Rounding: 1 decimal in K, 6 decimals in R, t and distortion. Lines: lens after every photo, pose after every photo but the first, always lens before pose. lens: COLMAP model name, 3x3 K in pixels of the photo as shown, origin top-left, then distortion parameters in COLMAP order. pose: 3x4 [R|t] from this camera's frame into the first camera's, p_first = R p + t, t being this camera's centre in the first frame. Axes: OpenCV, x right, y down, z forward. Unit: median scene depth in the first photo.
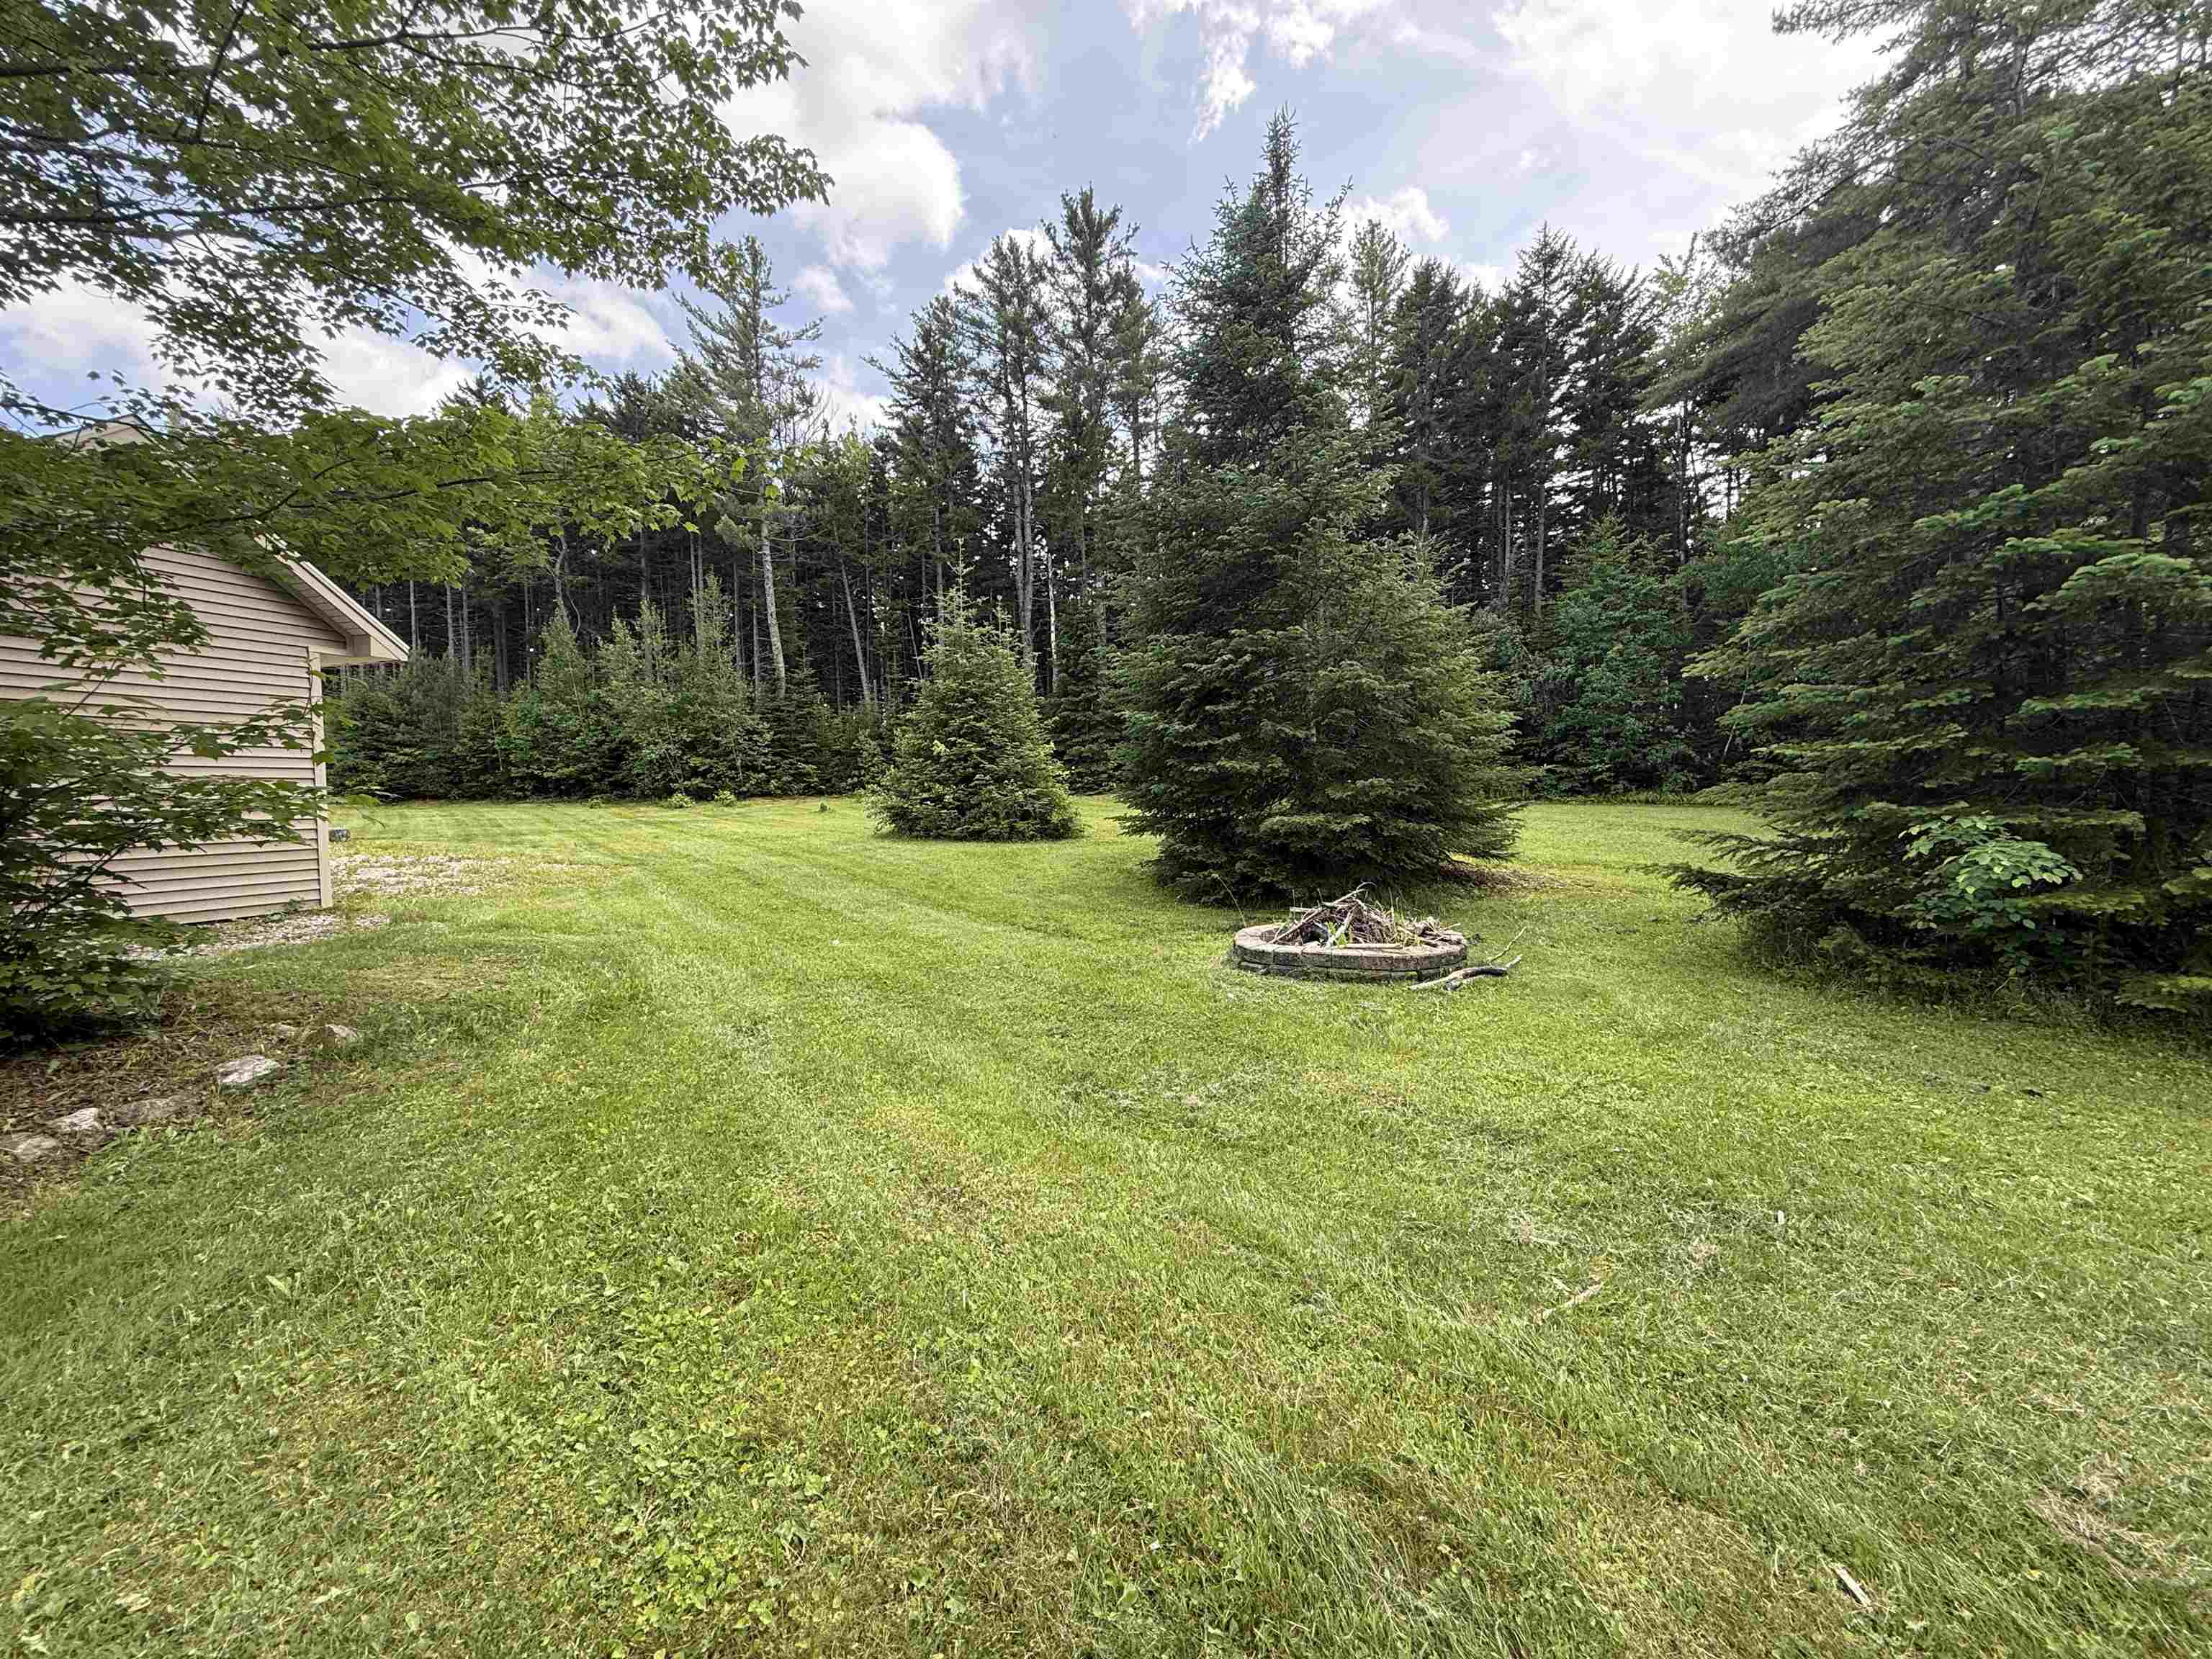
lens RADIAL K [[880.8, 0, 1101.8], [0, 880.8, 830.3], [0, 0, 1]] dist [-0.000587, 0.000296]
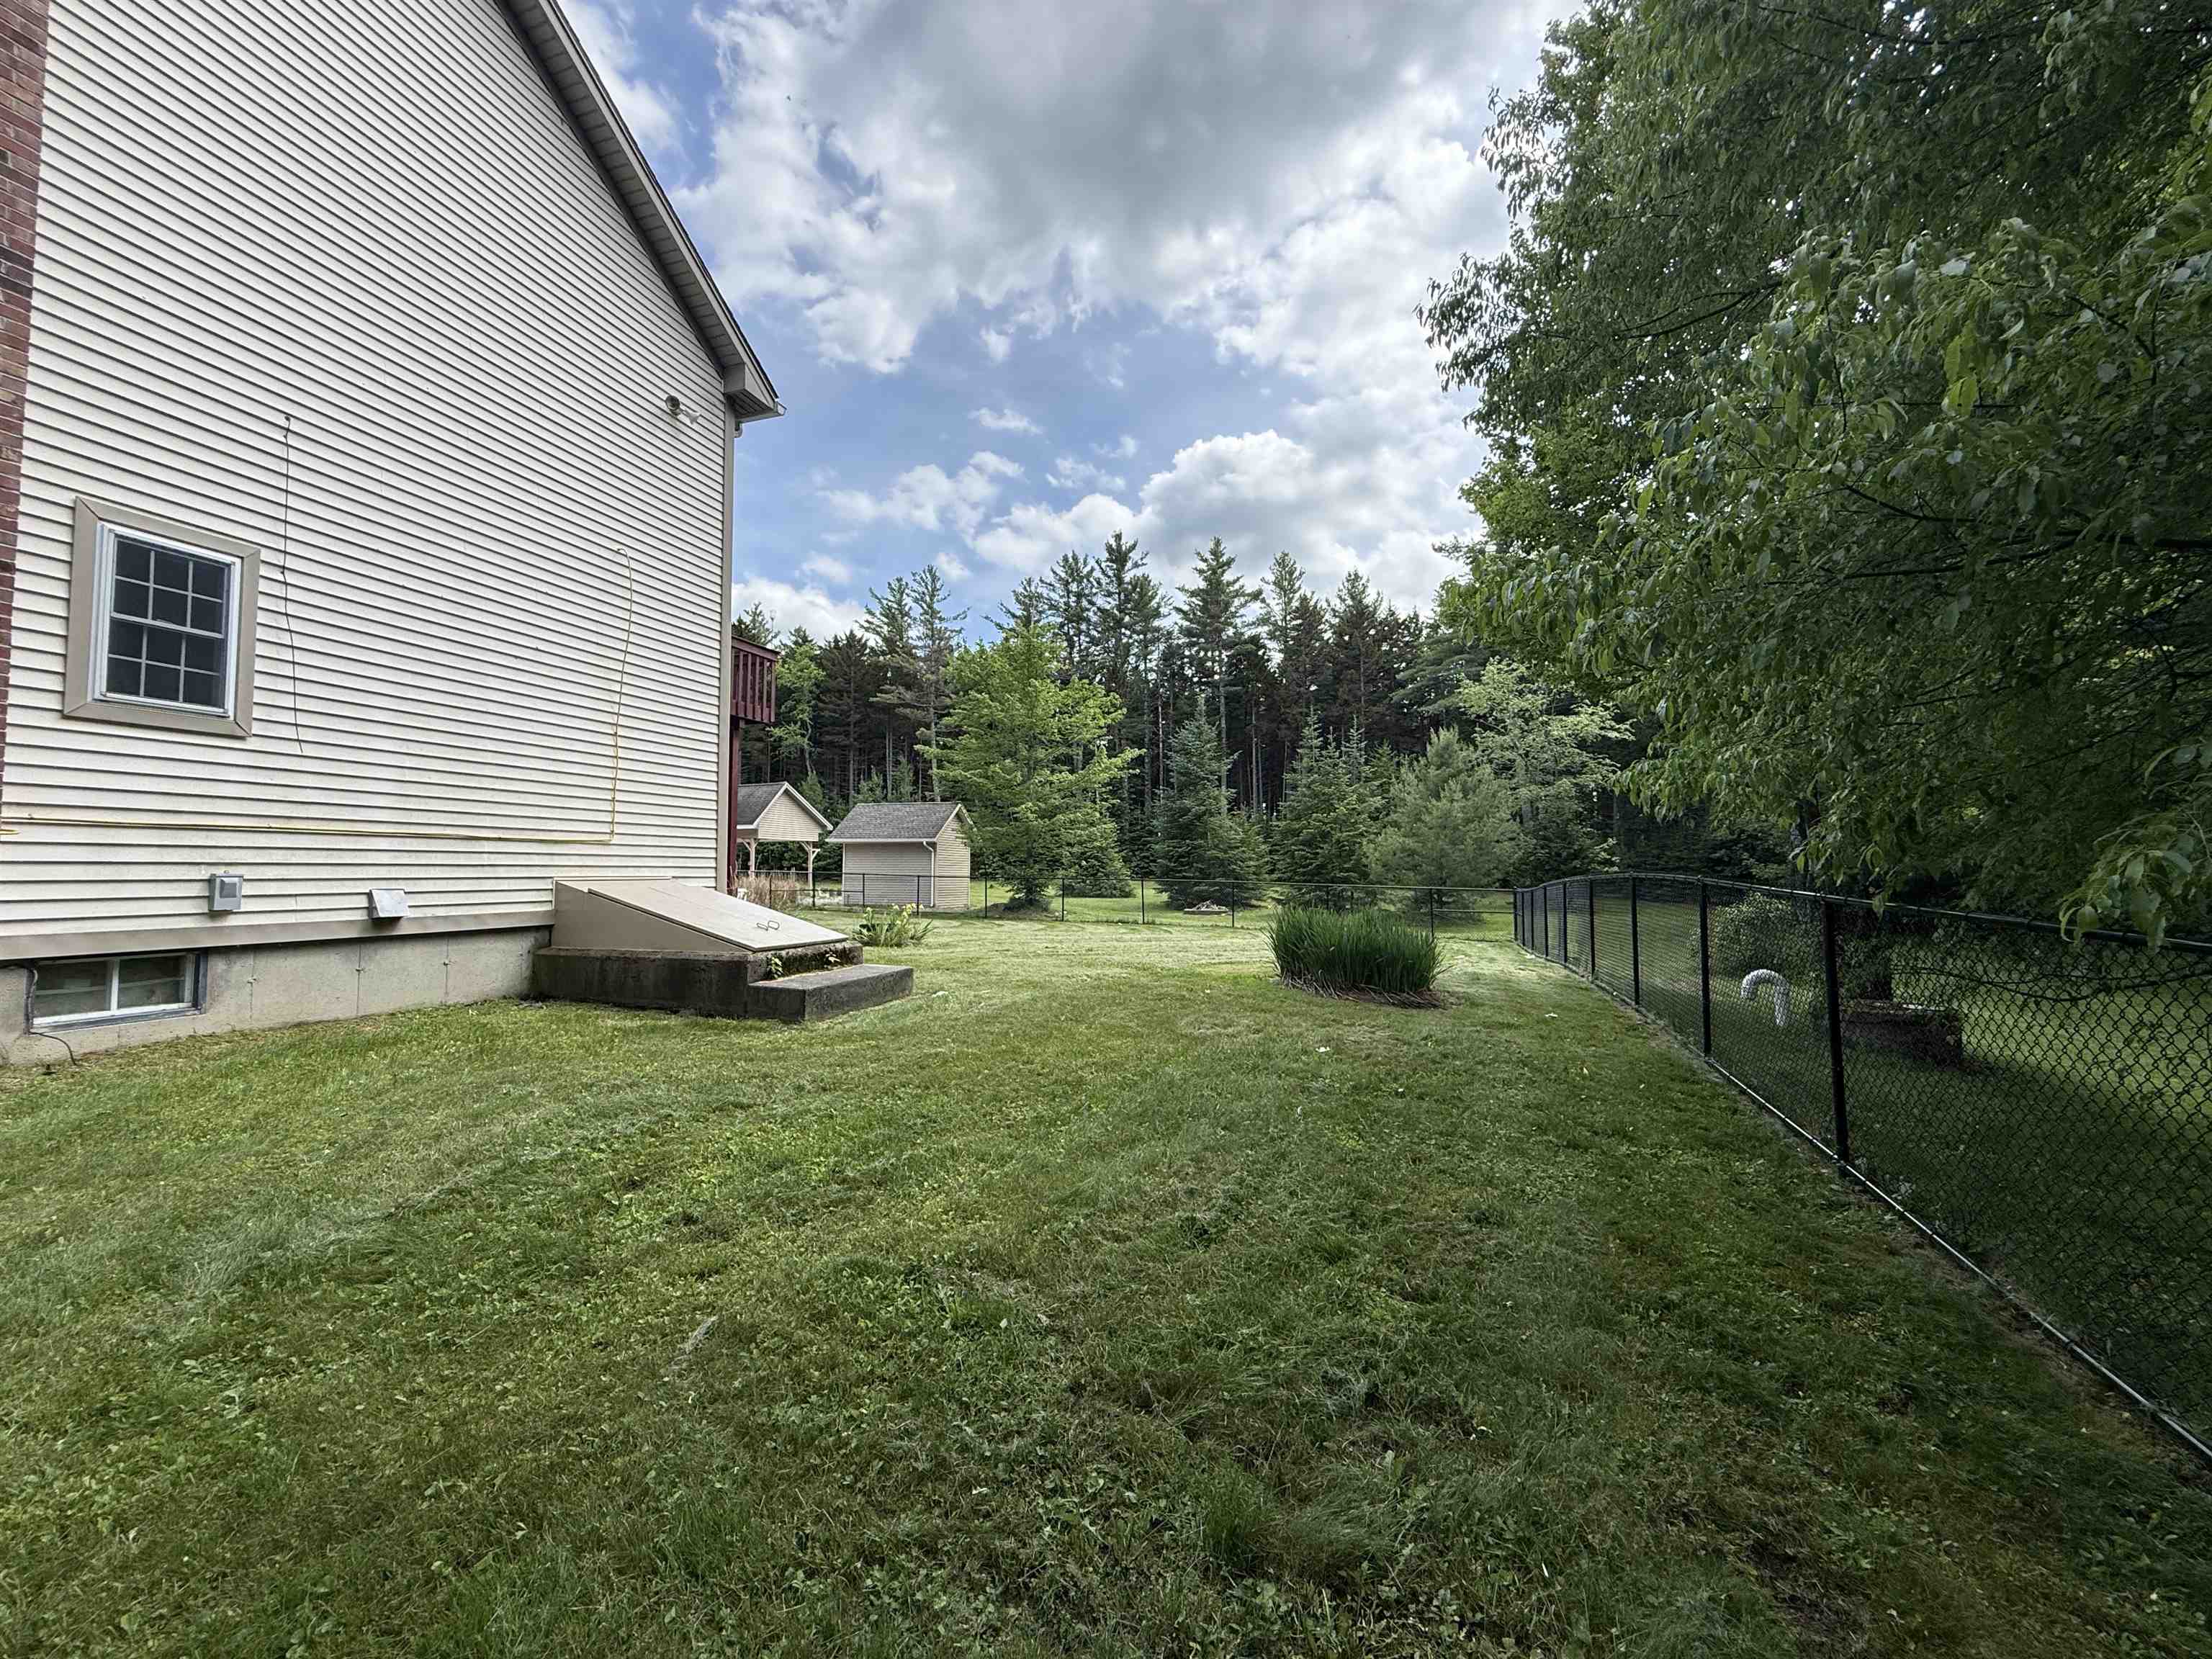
lens RADIAL K [[880.8, 0, 1101.8], [0, 880.8, 830.3], [0, 0, 1]] dist [-0.000587, 0.000296]
pose [[0.999958, 0.005236, 0.007566, -0.061728], [-0.004492, 0.995451, -0.095174, 0.025557], [-0.008030, 0.095135, 0.995432, -0.694684]]
